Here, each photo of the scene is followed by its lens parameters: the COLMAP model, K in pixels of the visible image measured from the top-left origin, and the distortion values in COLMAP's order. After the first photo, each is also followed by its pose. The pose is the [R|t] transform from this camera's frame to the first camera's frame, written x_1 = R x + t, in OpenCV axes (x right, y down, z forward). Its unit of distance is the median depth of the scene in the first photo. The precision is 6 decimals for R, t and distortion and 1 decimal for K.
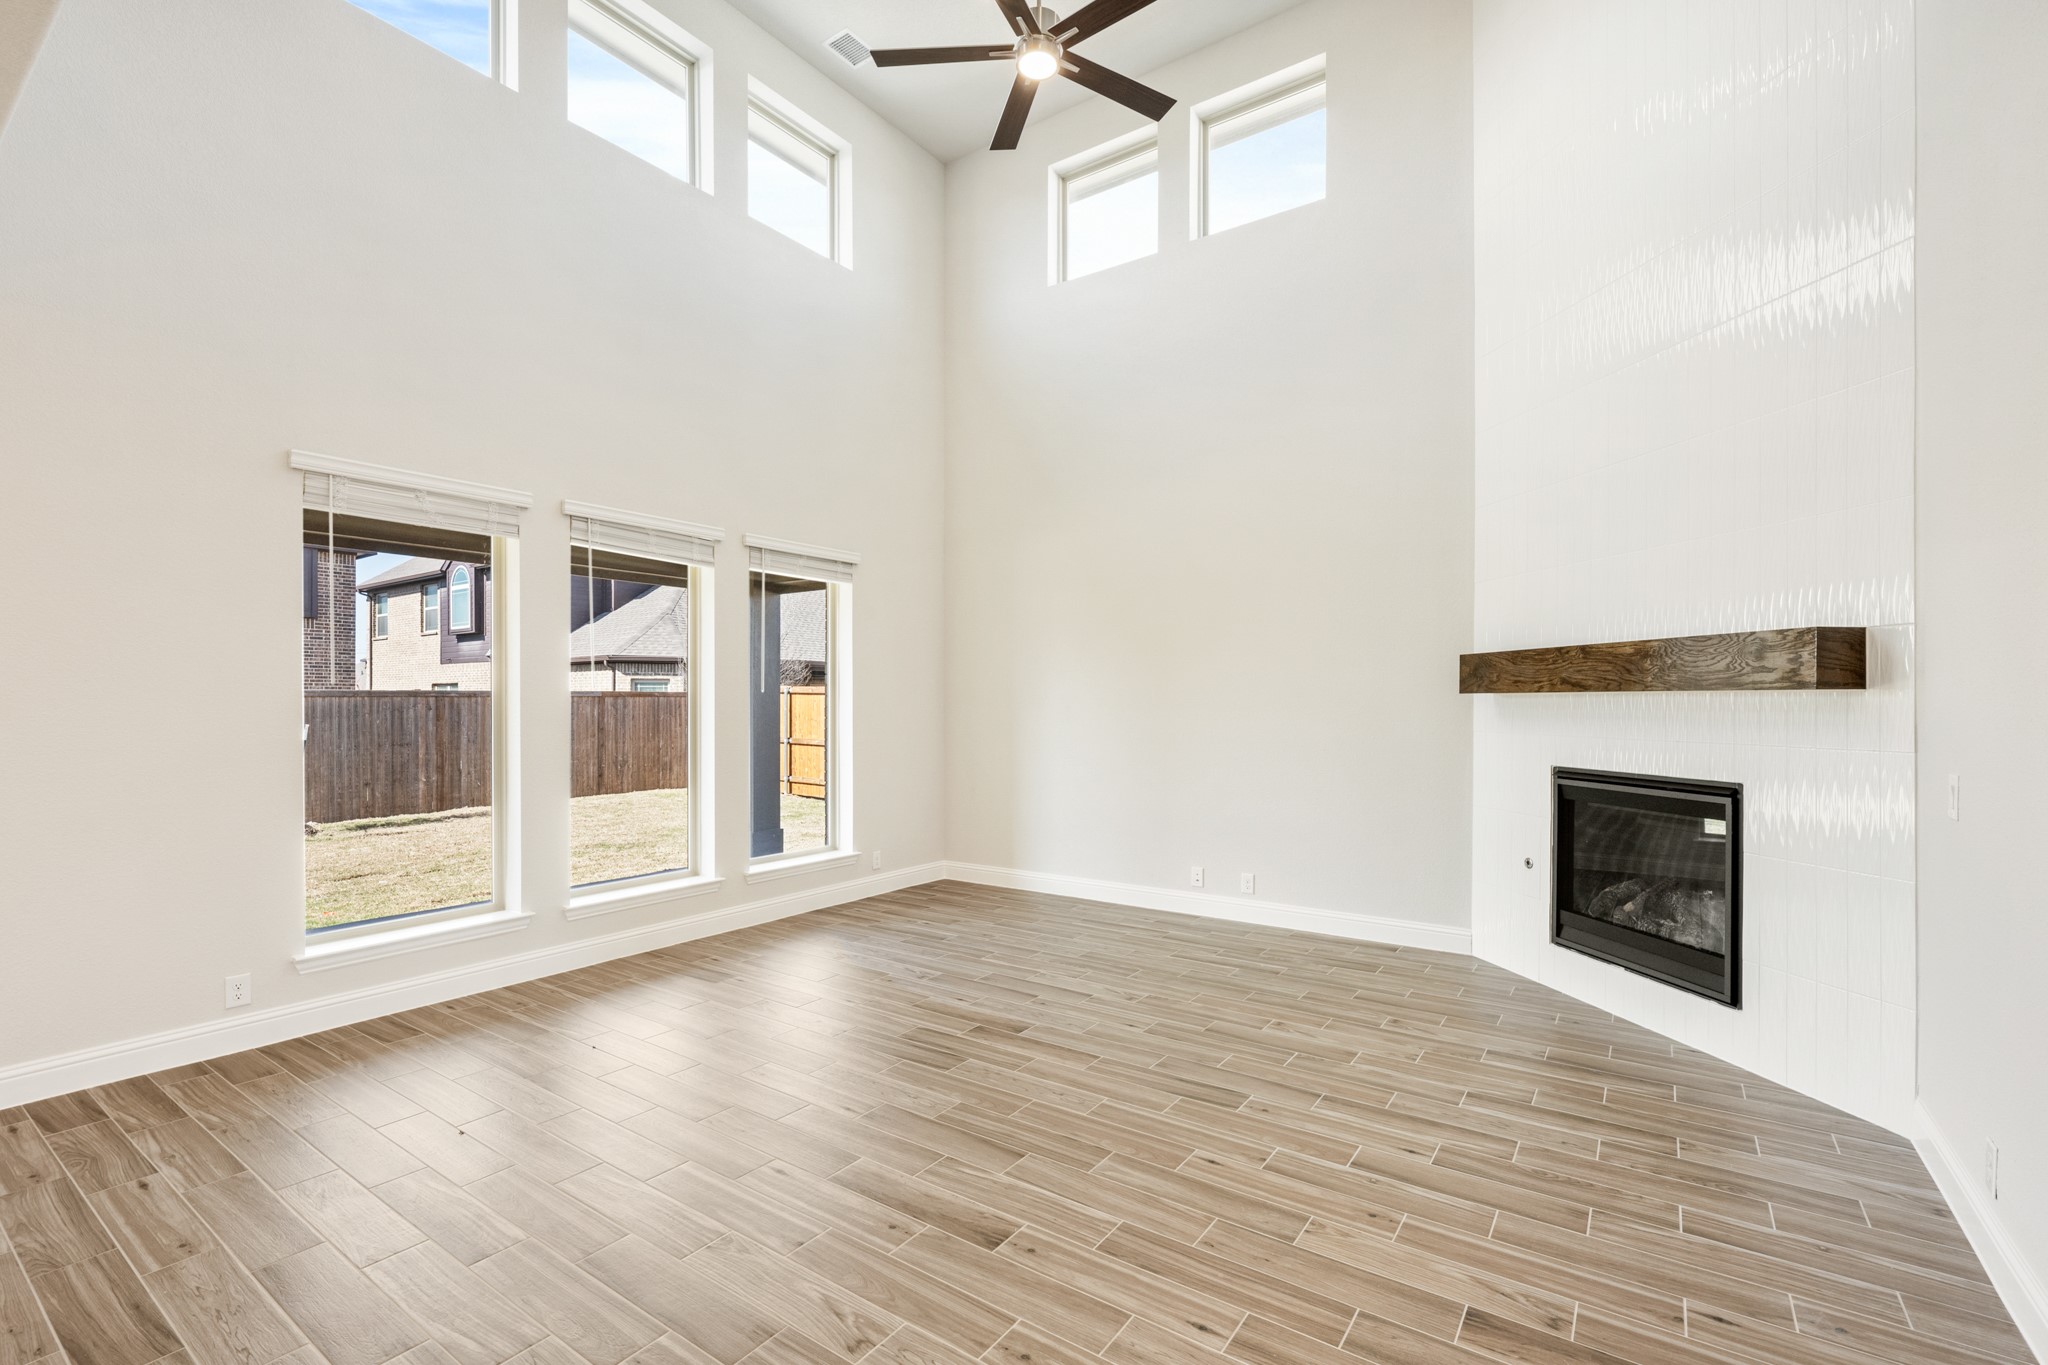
lens RADIAL K [[902.4, 0, 1024.0], [0, 902.4, 682.5], [0, 0, 1]] dist [-0.000461, -0.000038]
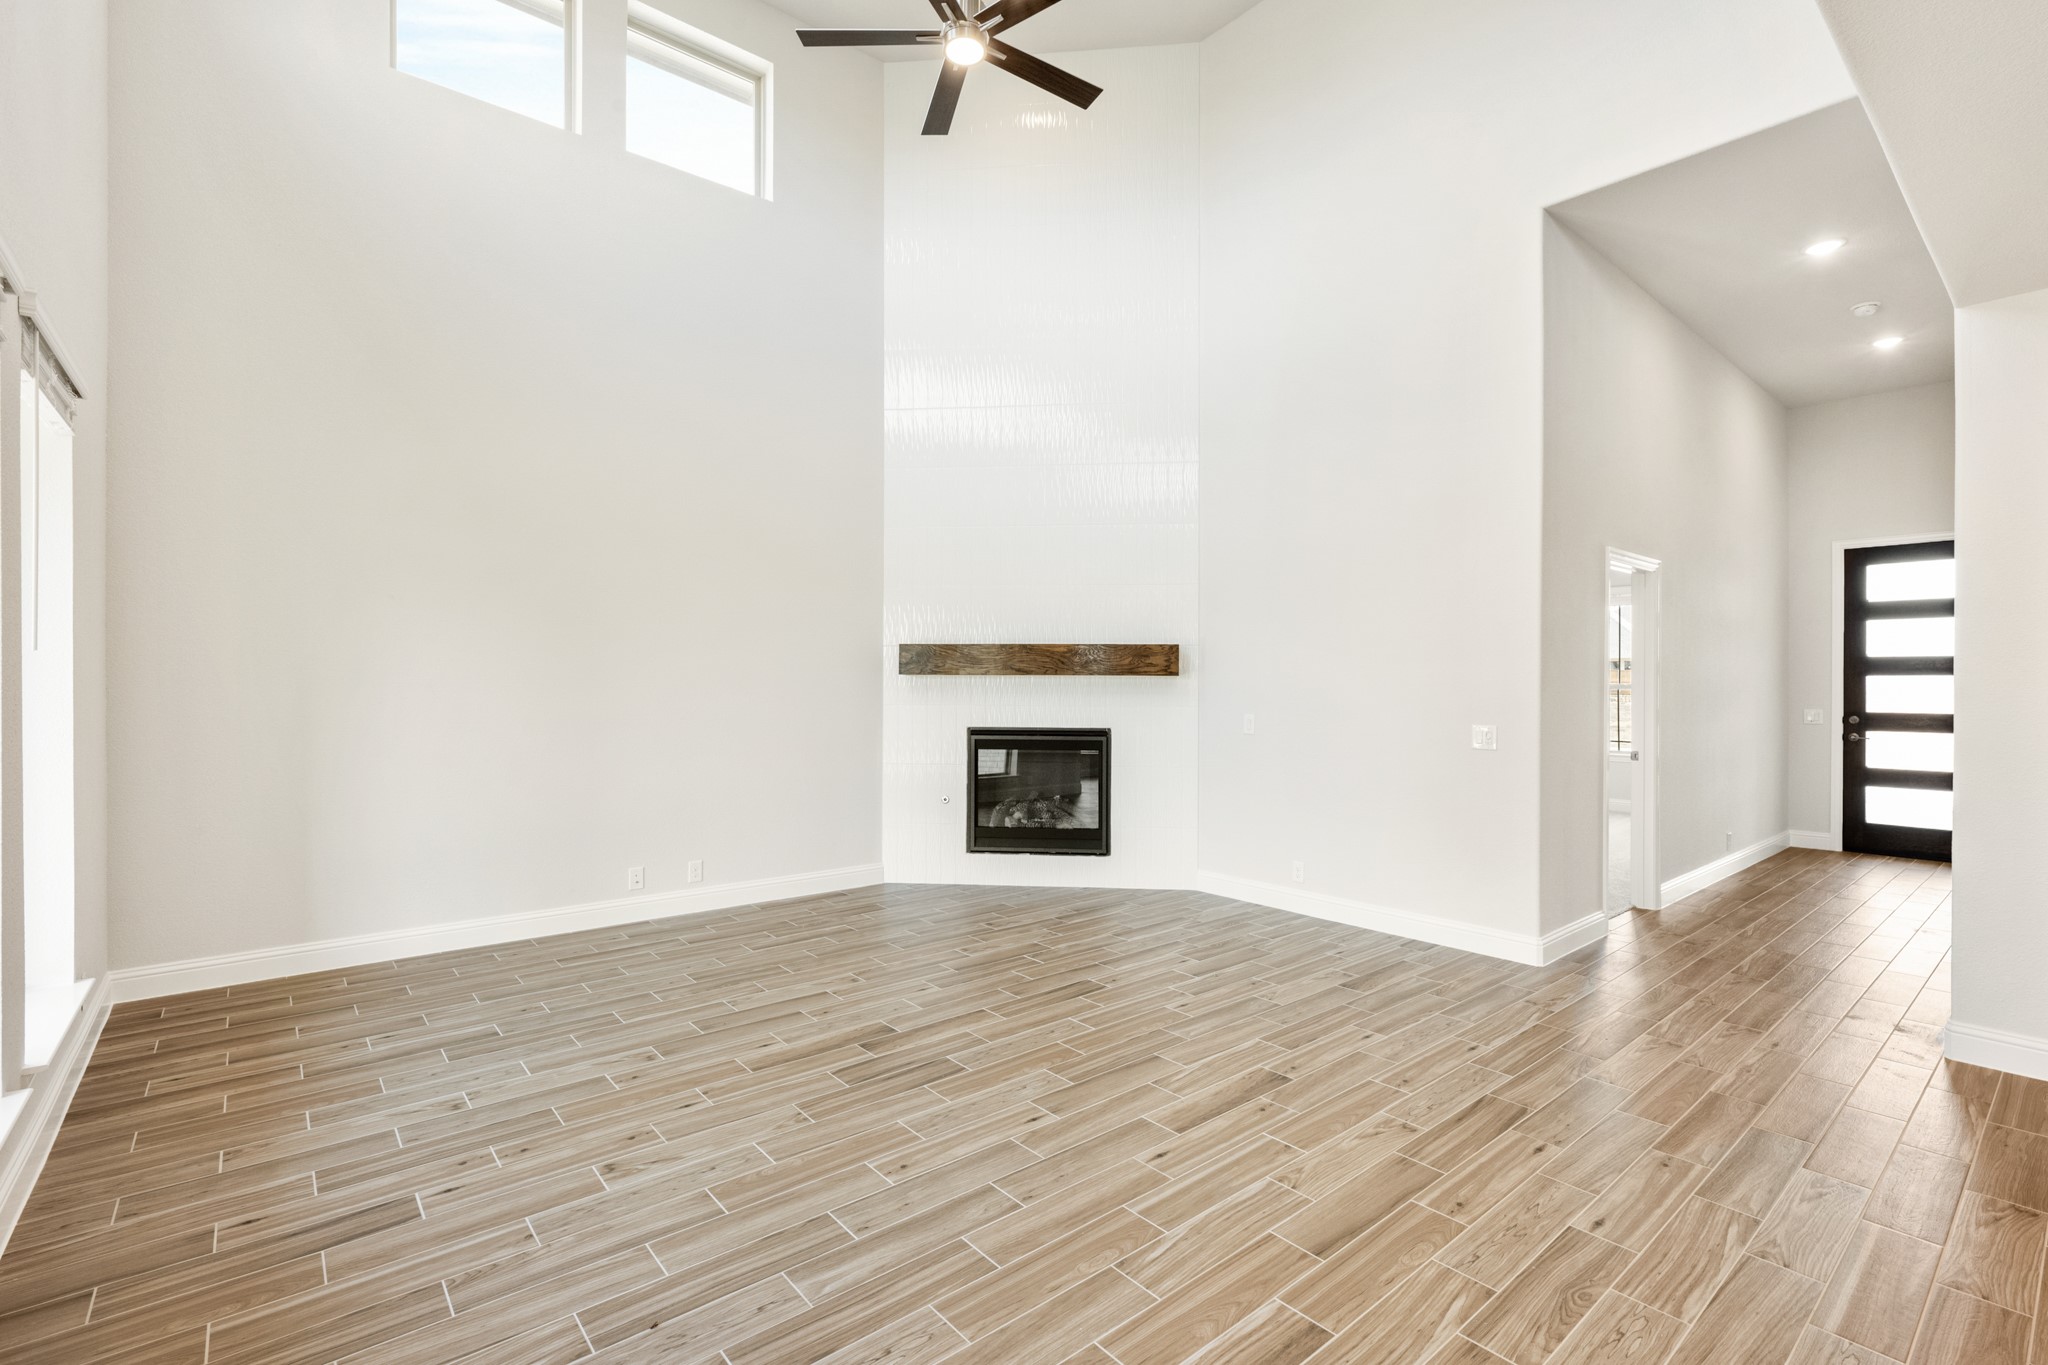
lens RADIAL K [[918.9, 0, 1030.5], [0, 918.9, 705.6], [0, 0, 1]] dist [-0.001487, 0.000230]
pose [[0.259680, -0.022879, 0.965424, -0.892153], [-0.024868, 0.999229, 0.030369, 0.014669], [-0.965375, -0.031895, 0.258910, 0.626065]]
